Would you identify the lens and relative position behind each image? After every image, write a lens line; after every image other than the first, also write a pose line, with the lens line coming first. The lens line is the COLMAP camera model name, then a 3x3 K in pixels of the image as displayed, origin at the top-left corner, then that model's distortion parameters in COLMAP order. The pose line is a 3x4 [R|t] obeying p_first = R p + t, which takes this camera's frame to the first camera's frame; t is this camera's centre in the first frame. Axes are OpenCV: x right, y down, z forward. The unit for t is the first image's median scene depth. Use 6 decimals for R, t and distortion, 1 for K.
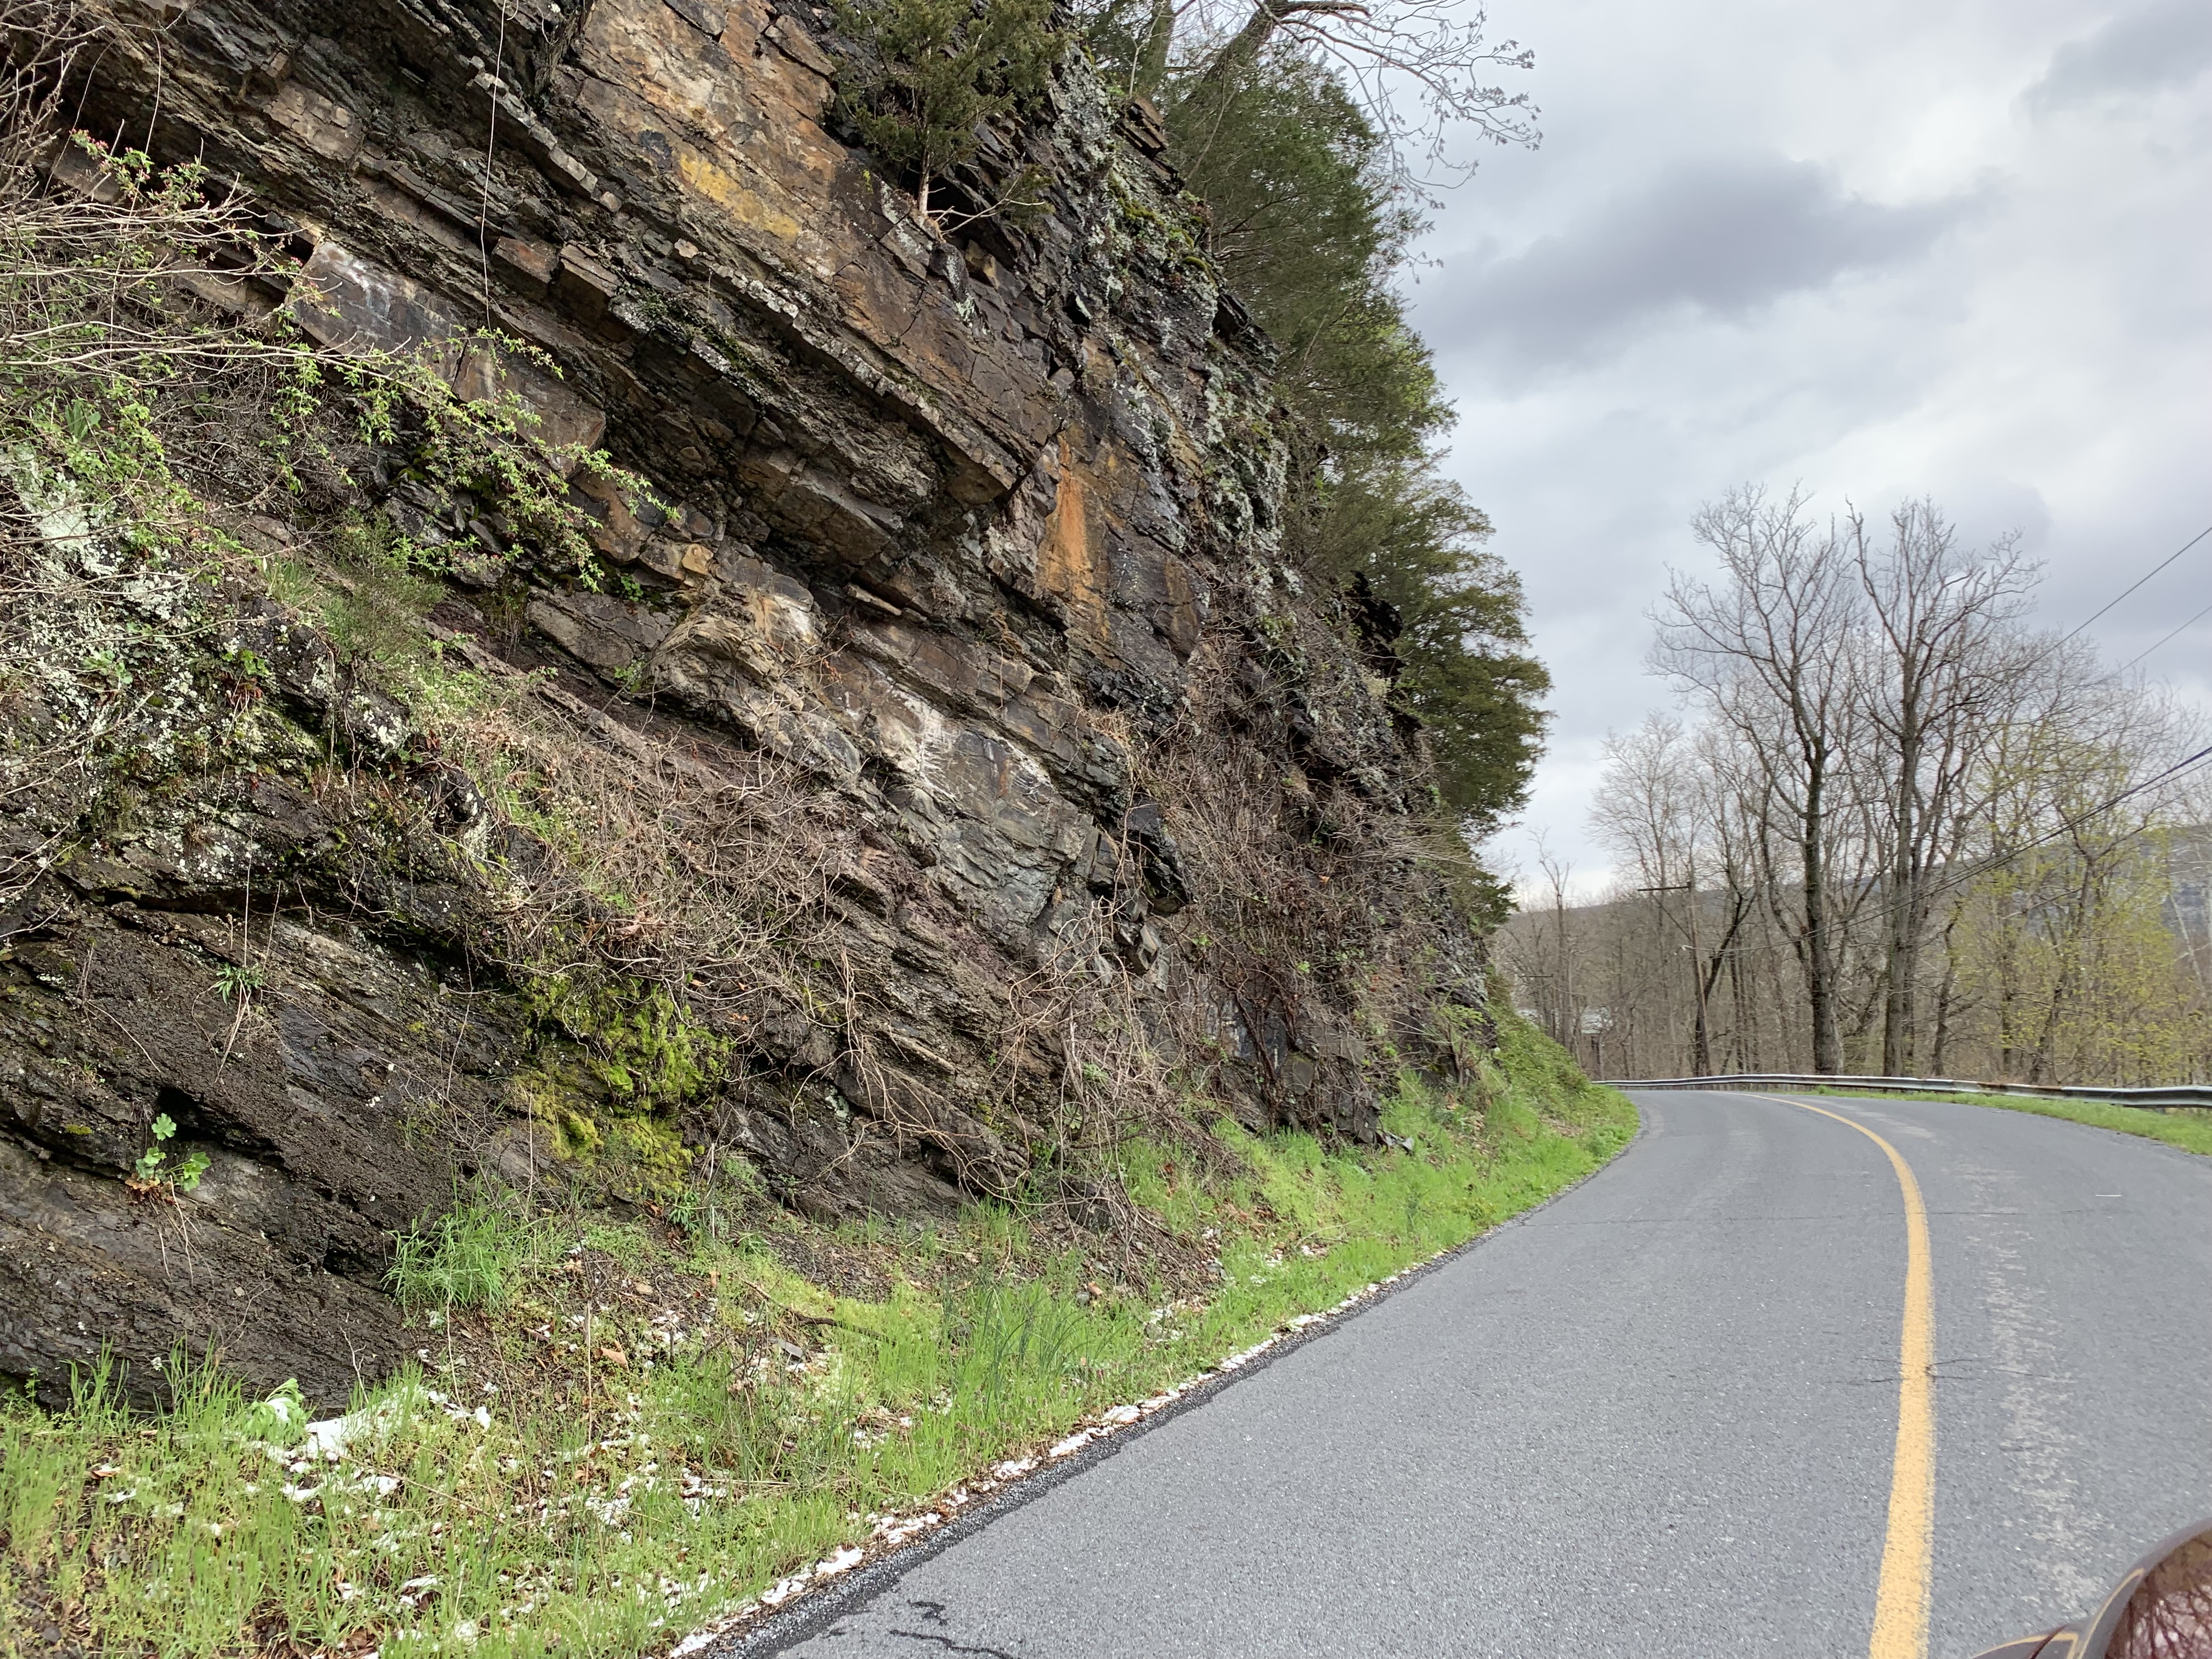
lens RADIAL K [[1692.1, 0, 1107.2], [0, 1692.1, 874.5], [0, 0, 1]] dist [0.086098, 0.000245]
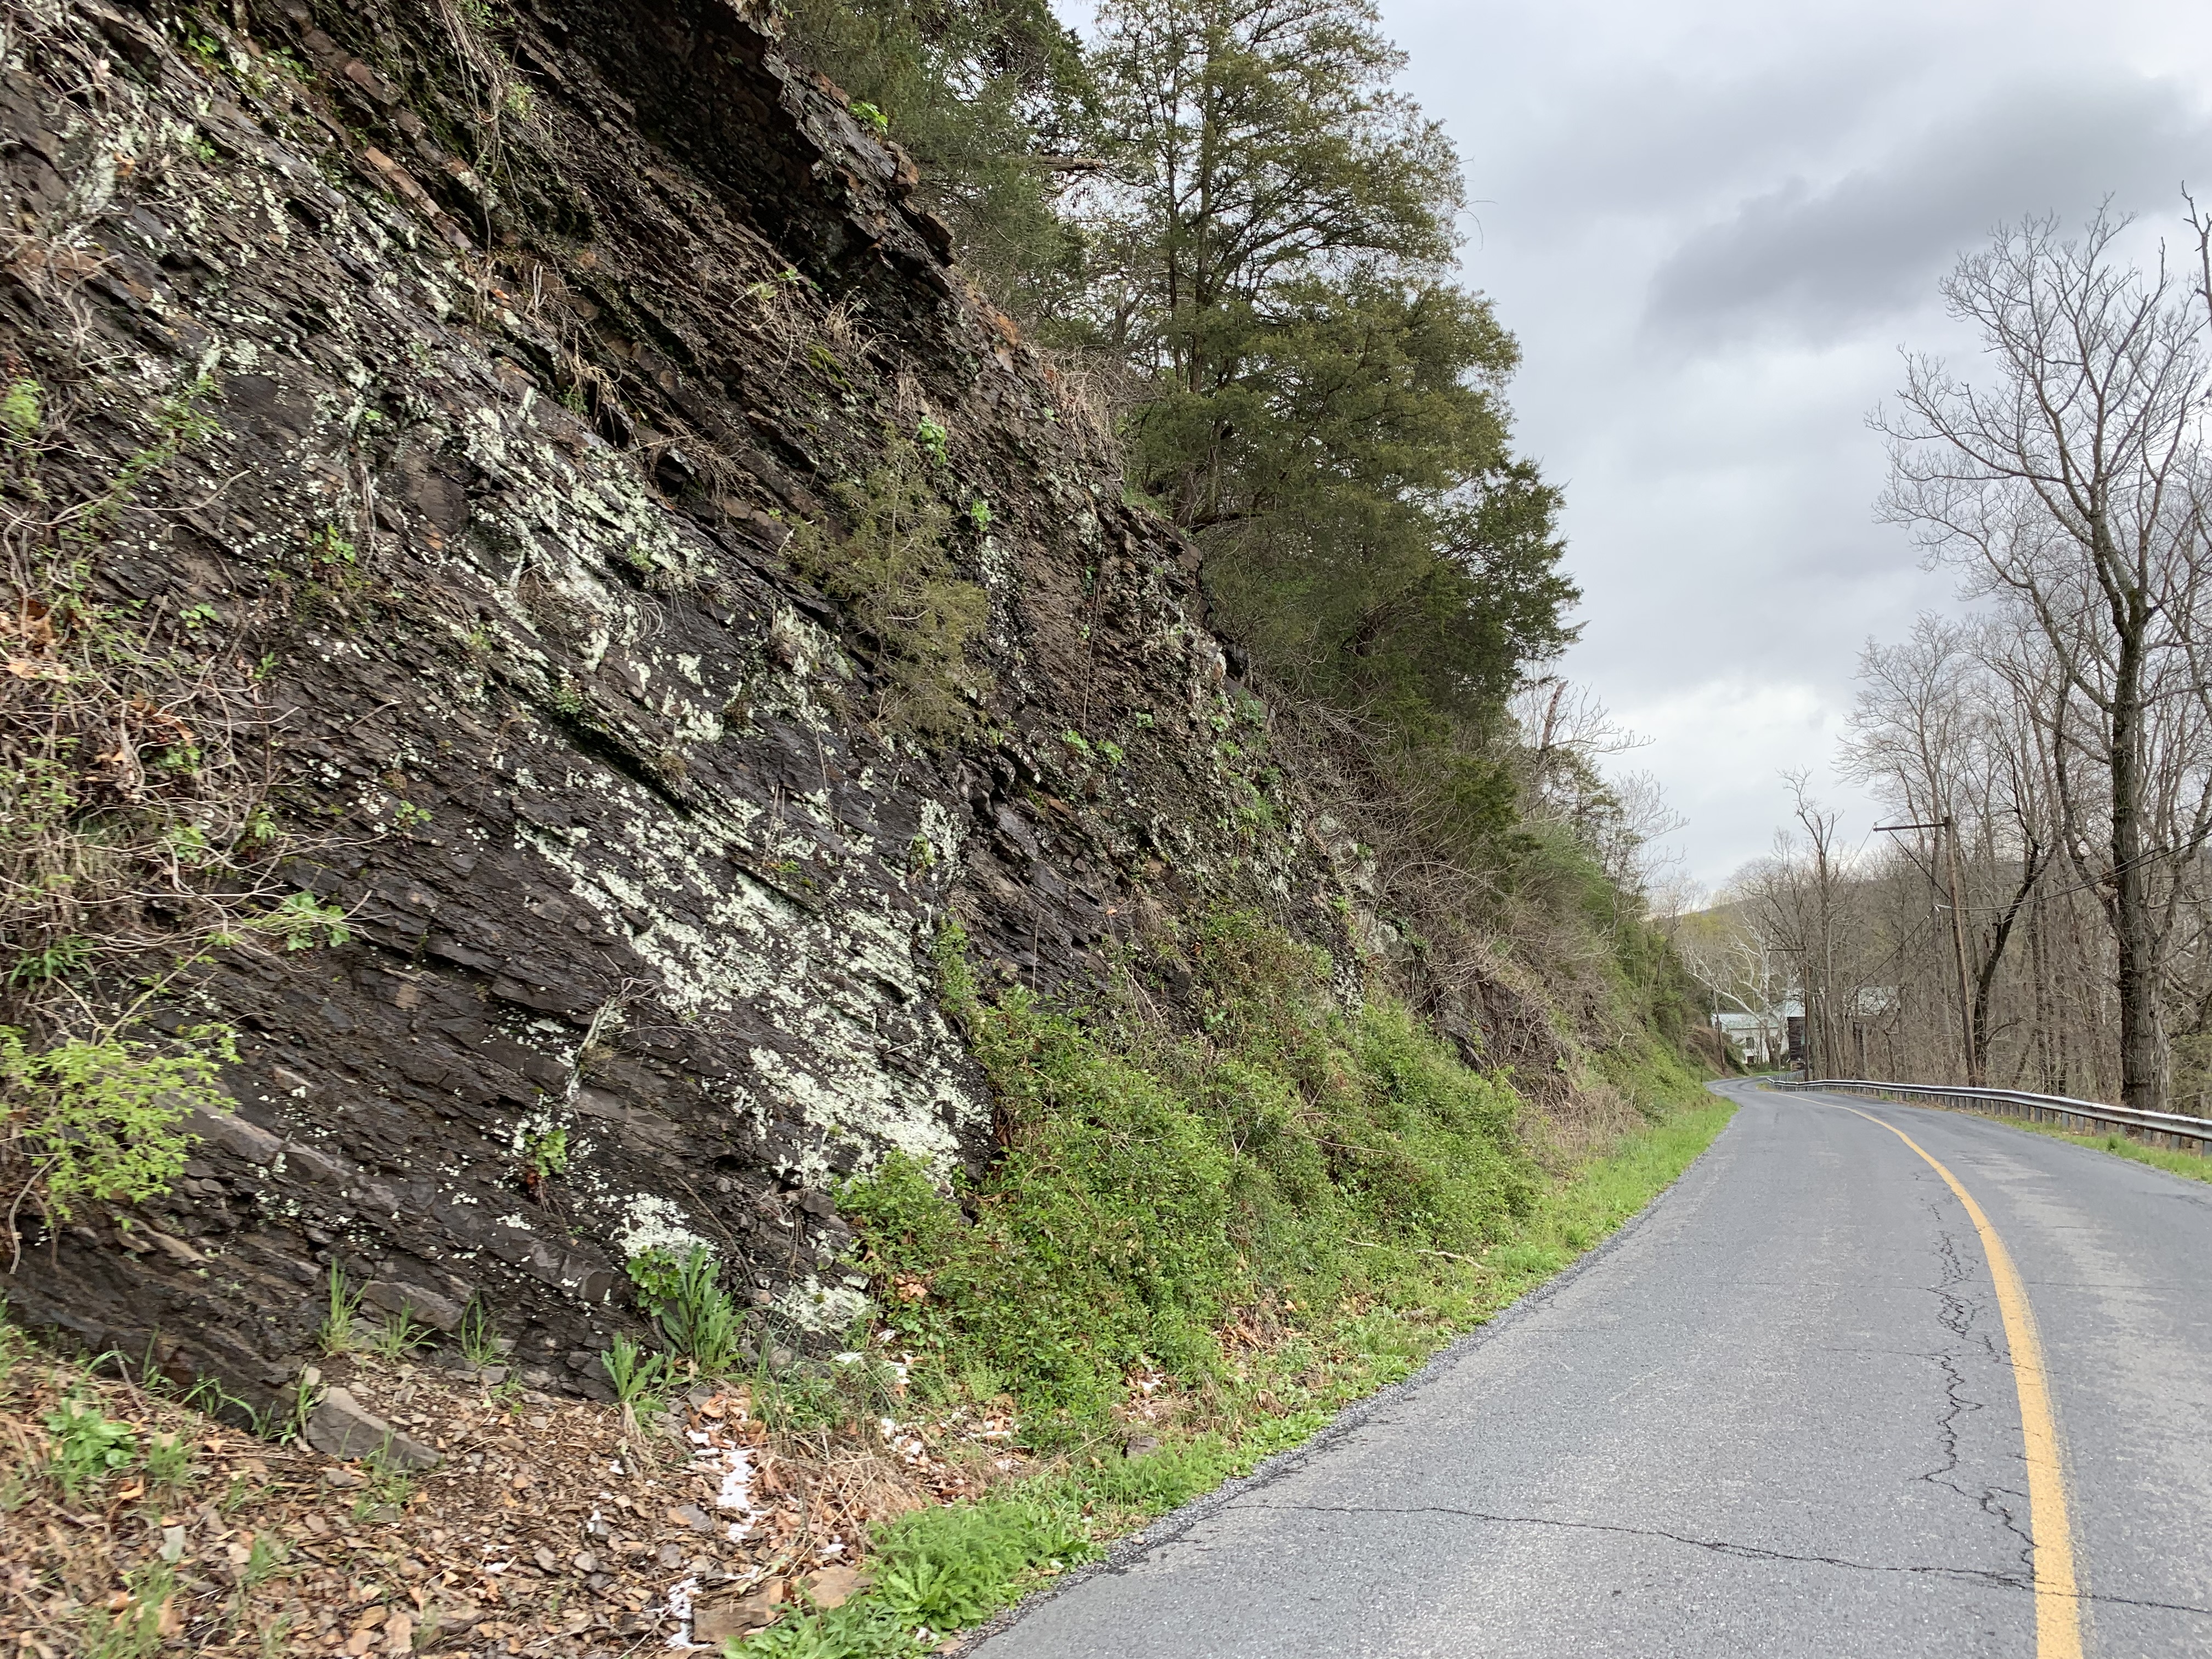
lens RADIAL K [[1685.5, 0, 1116.7], [0, 1685.5, 869.1], [0, 0, 1]] dist [0.075696, -0.006015]
pose [[0.988262, 0.003583, -0.152726, 0.256631], [-0.001100, 0.999866, 0.016339, 0.036832], [0.152764, -0.015979, 0.988134, 0.556968]]
